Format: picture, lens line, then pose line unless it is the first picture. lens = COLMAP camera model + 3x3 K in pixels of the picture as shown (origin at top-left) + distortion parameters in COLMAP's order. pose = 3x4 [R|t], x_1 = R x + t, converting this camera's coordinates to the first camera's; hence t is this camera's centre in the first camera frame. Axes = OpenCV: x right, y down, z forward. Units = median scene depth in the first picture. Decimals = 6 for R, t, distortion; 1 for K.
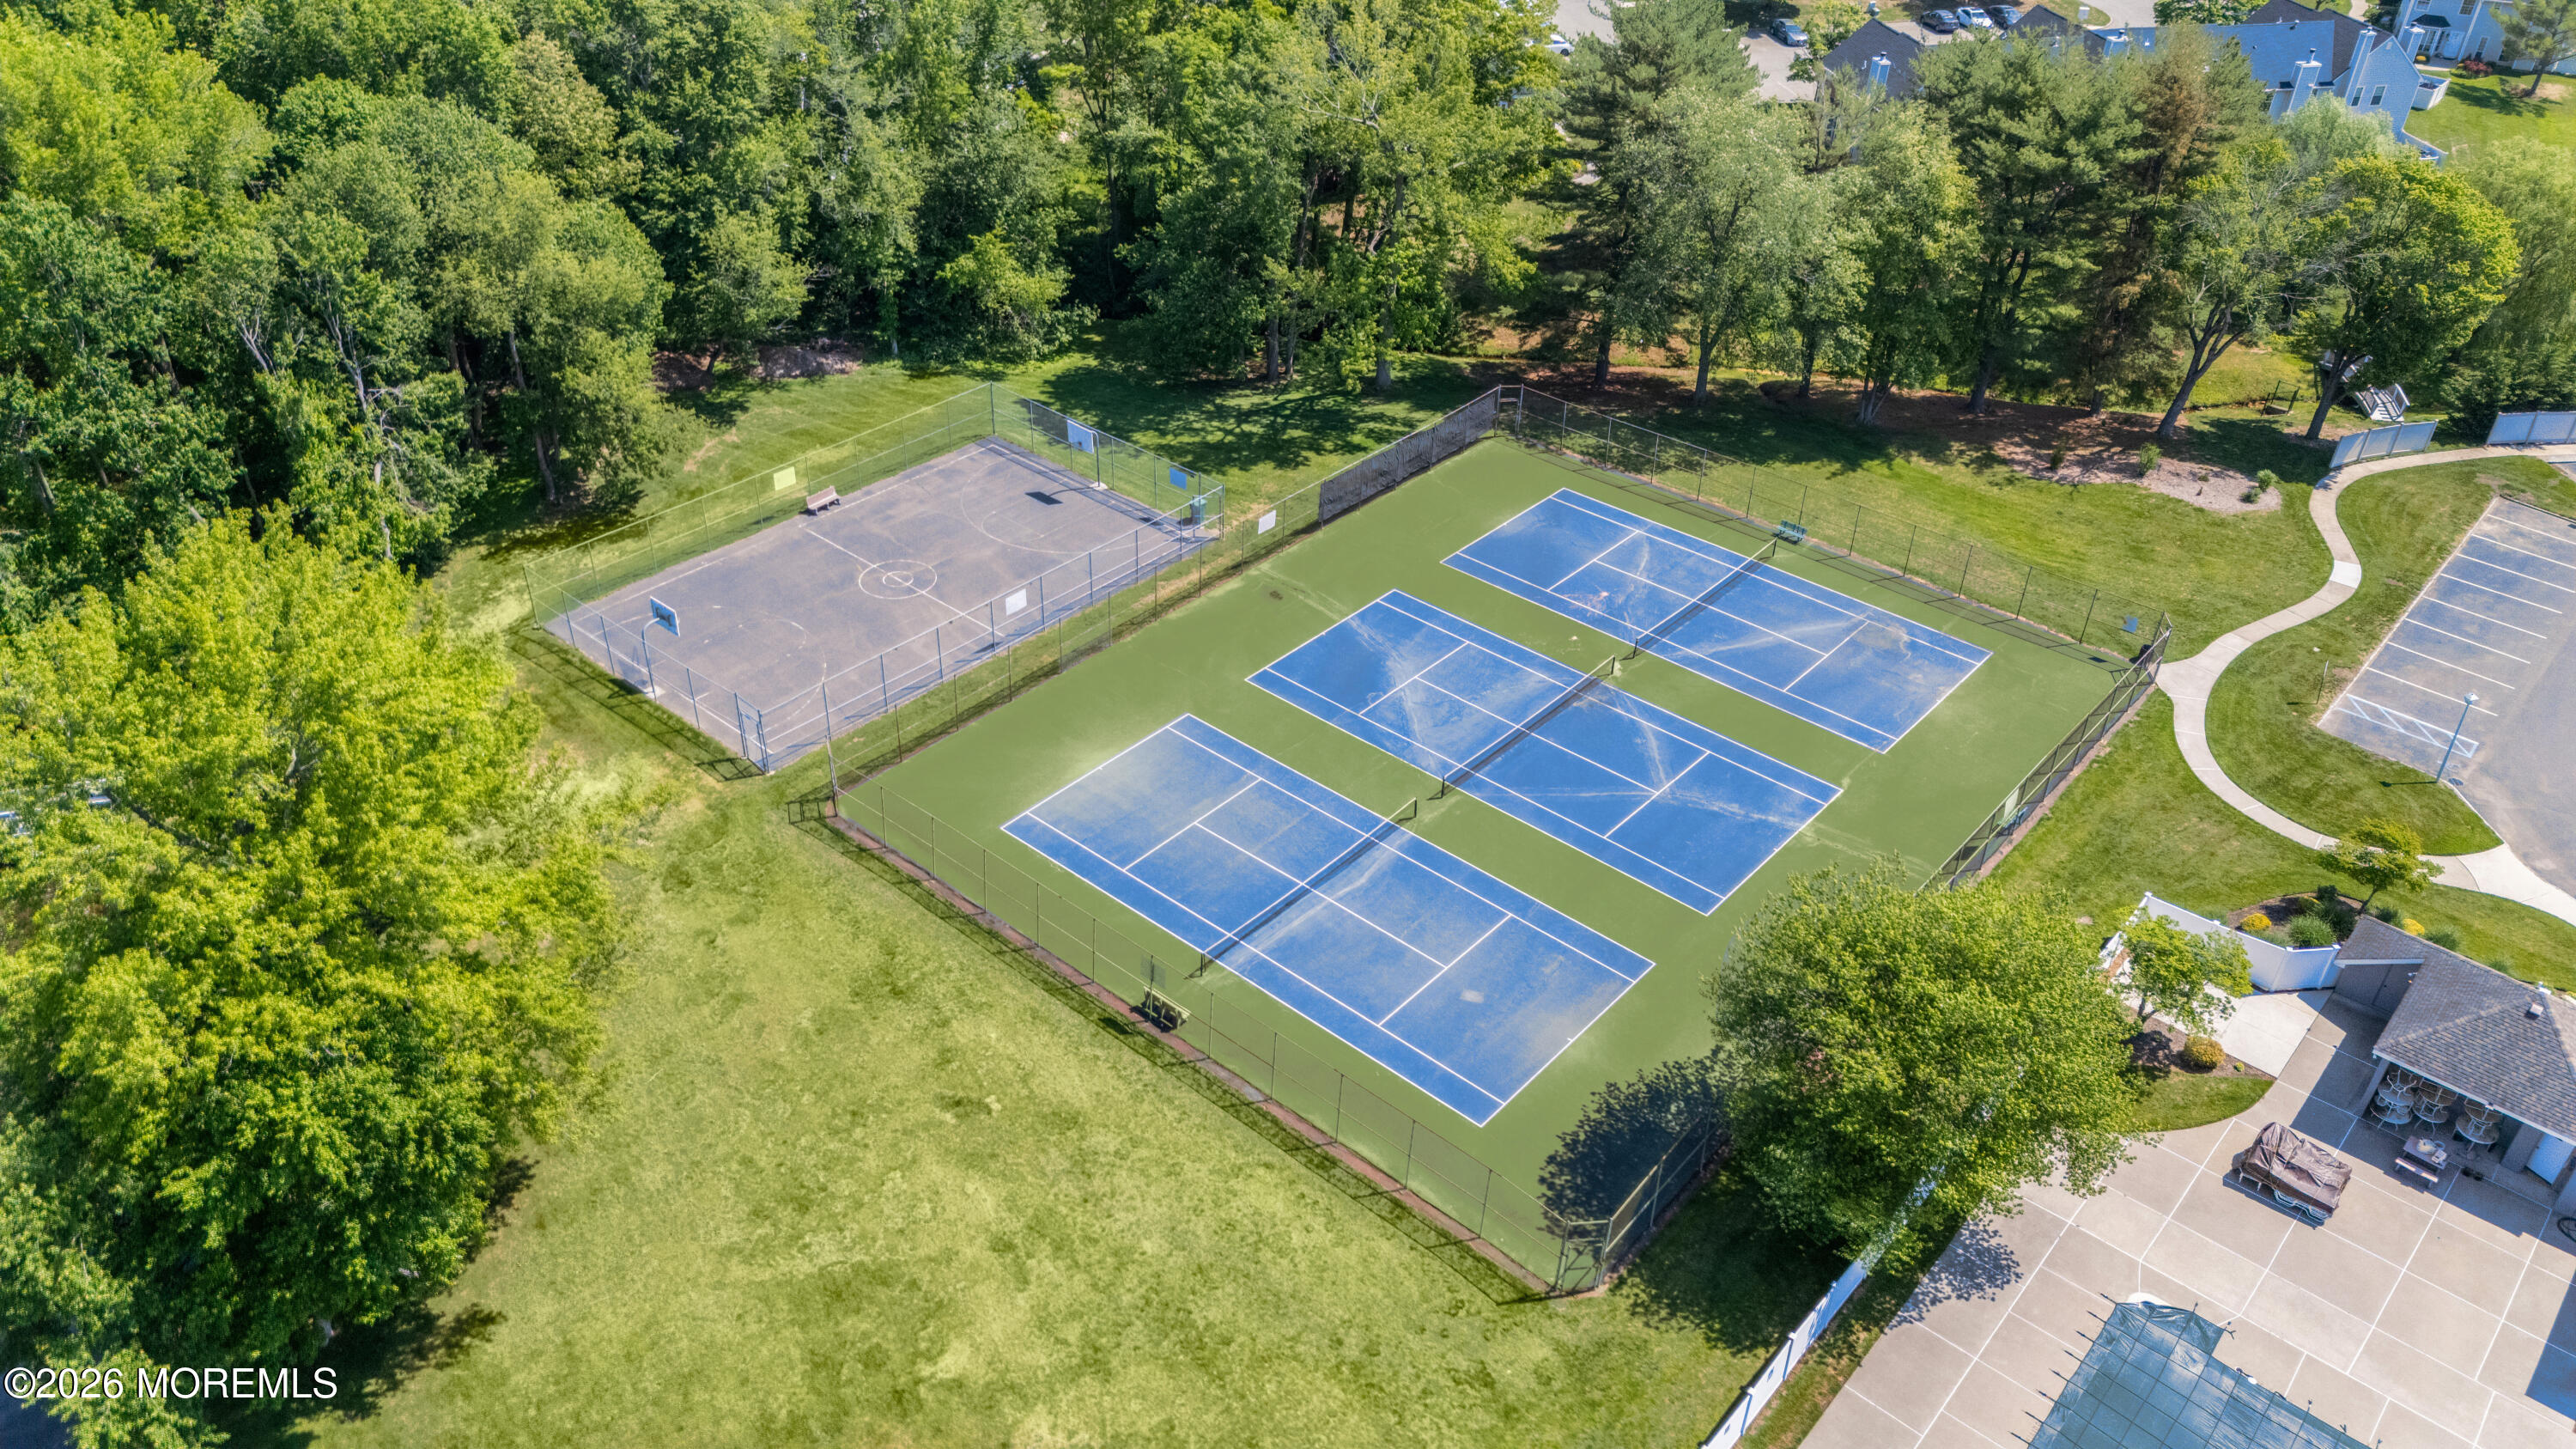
lens RADIAL K [[1917.5, 0, 1281.1], [0, 1917.5, 709.0], [0, 0, 1]] dist [0.036576, -0.013308]
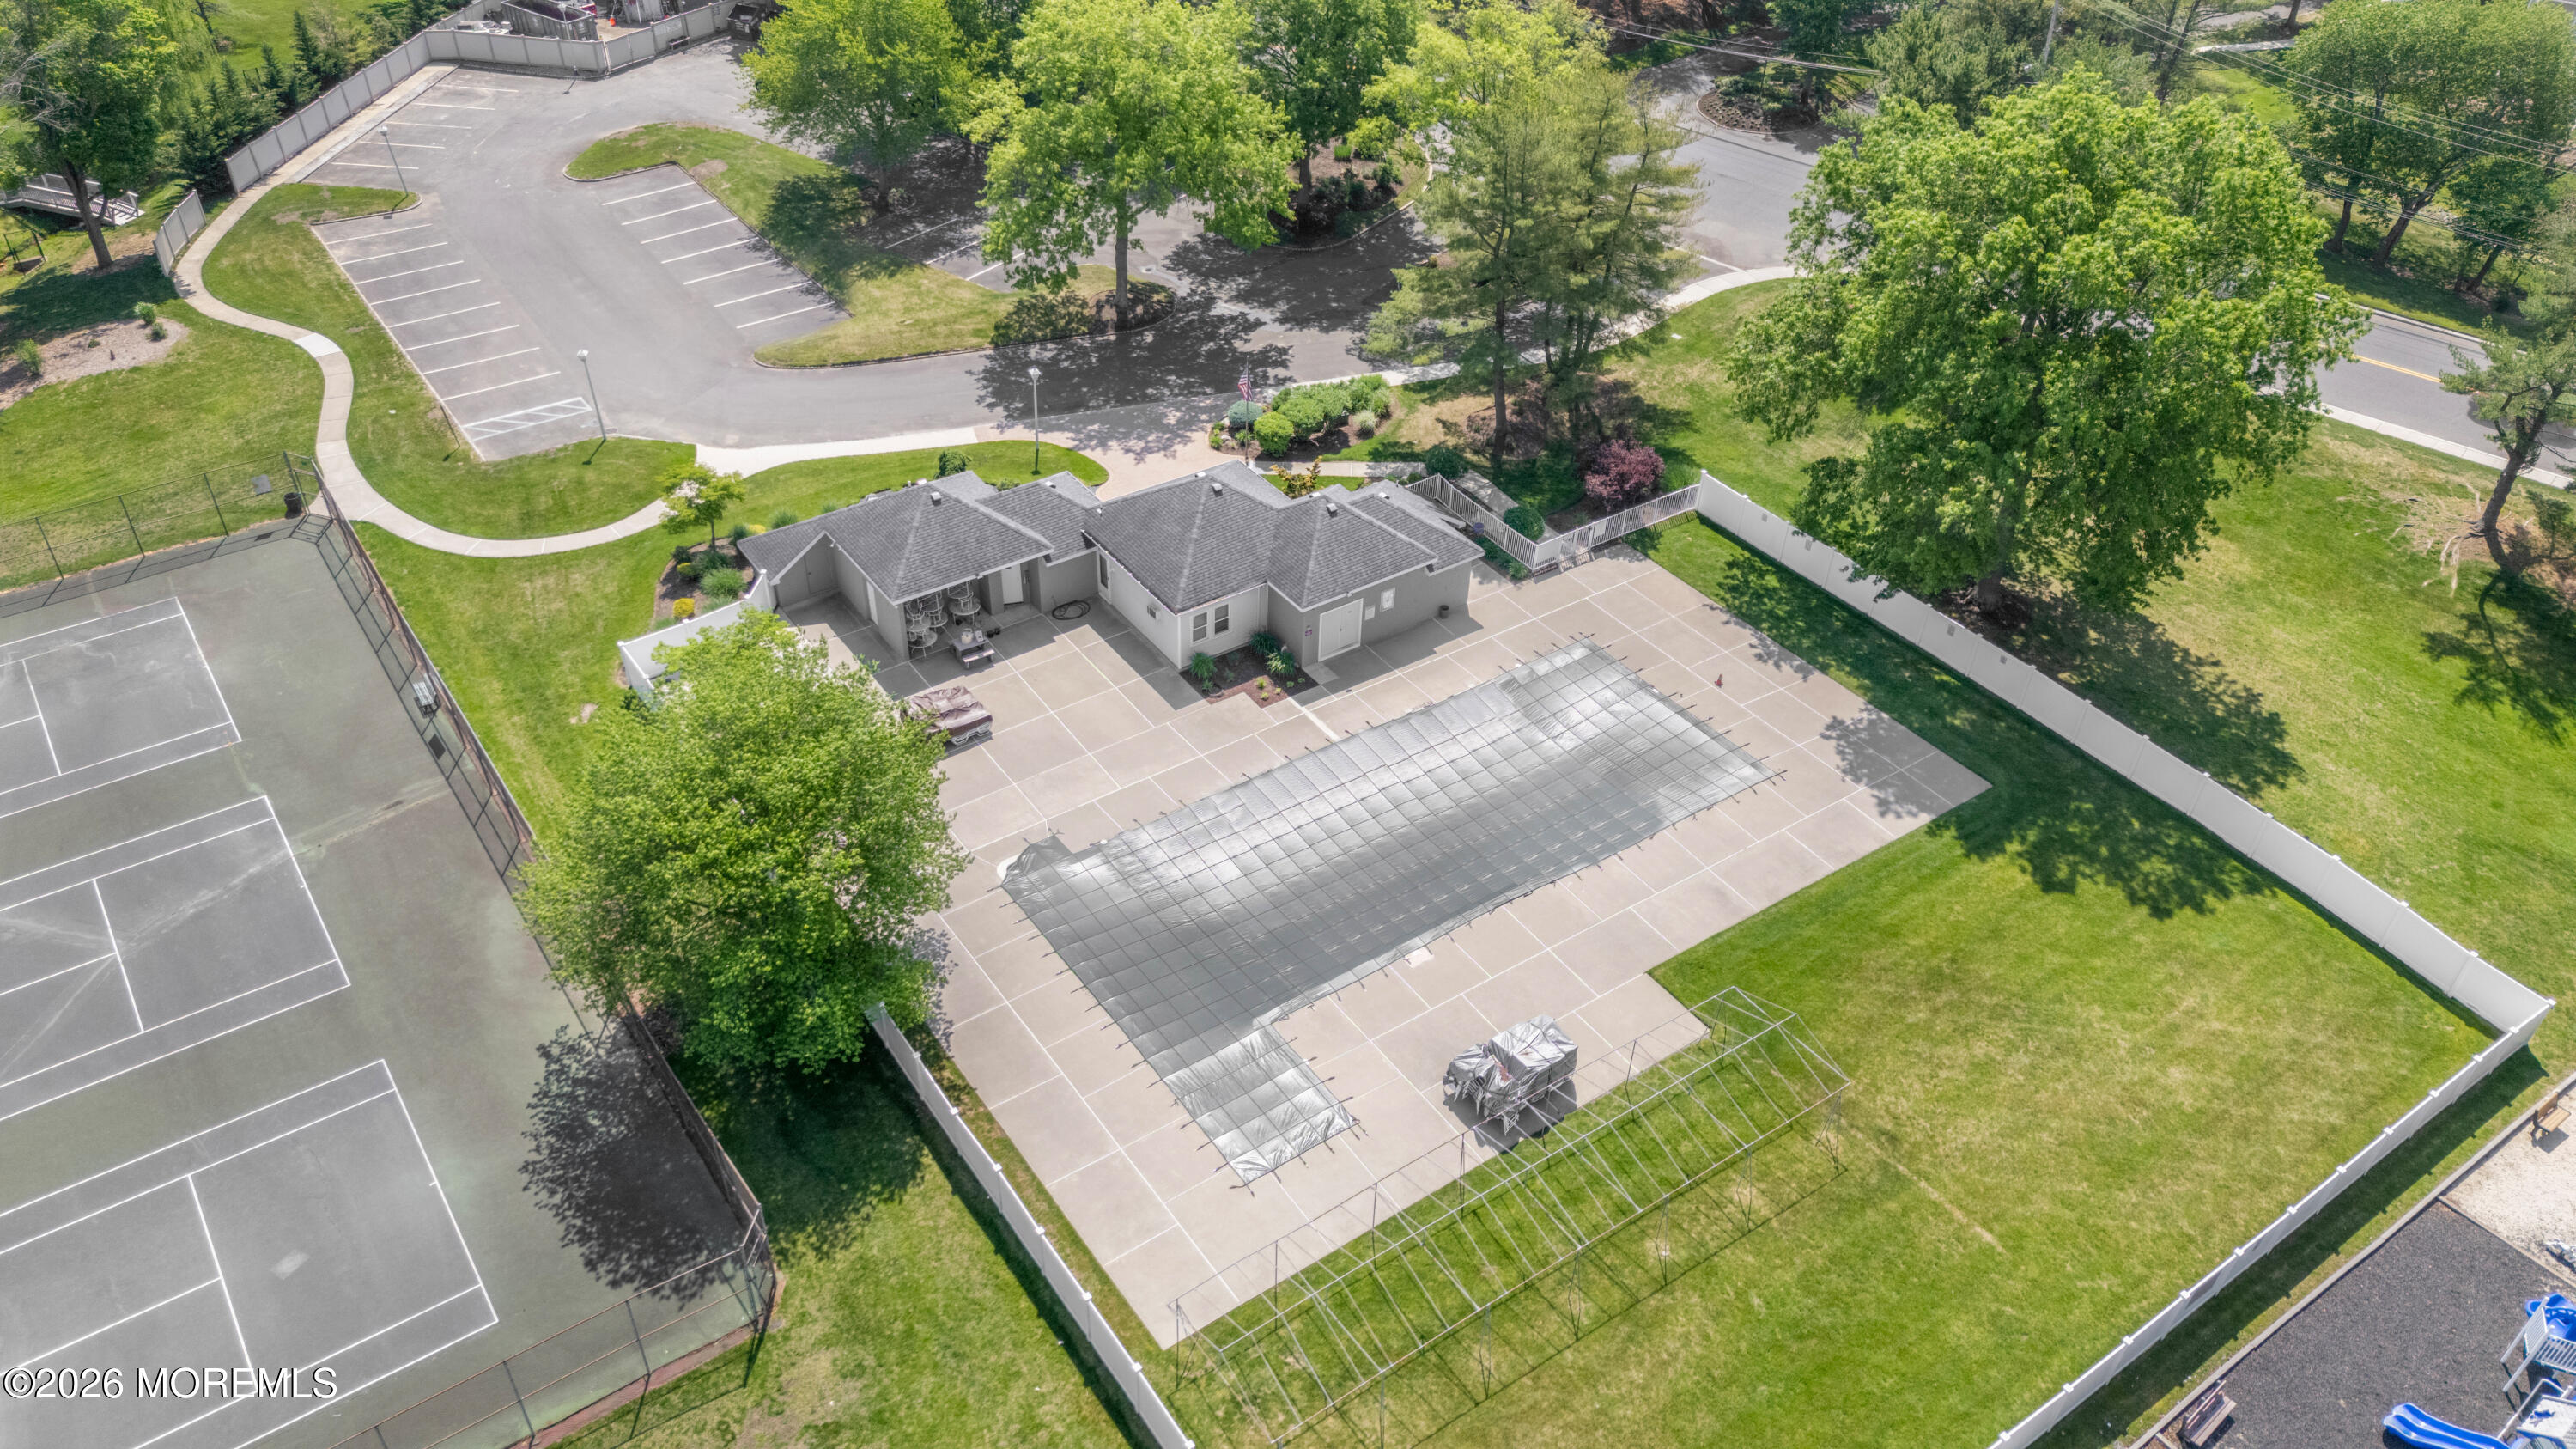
lens RADIAL K [[1917.5, 0, 1286.0], [0, 1917.5, 711.5], [0, 0, 1]] dist [0.036576, -0.013308]
pose [[0.234278, -0.609106, 0.757696, -0.216999], [0.533636, 0.732046, 0.423487, -0.103728], [-0.812617, 0.305120, 0.496543, 0.215553]]
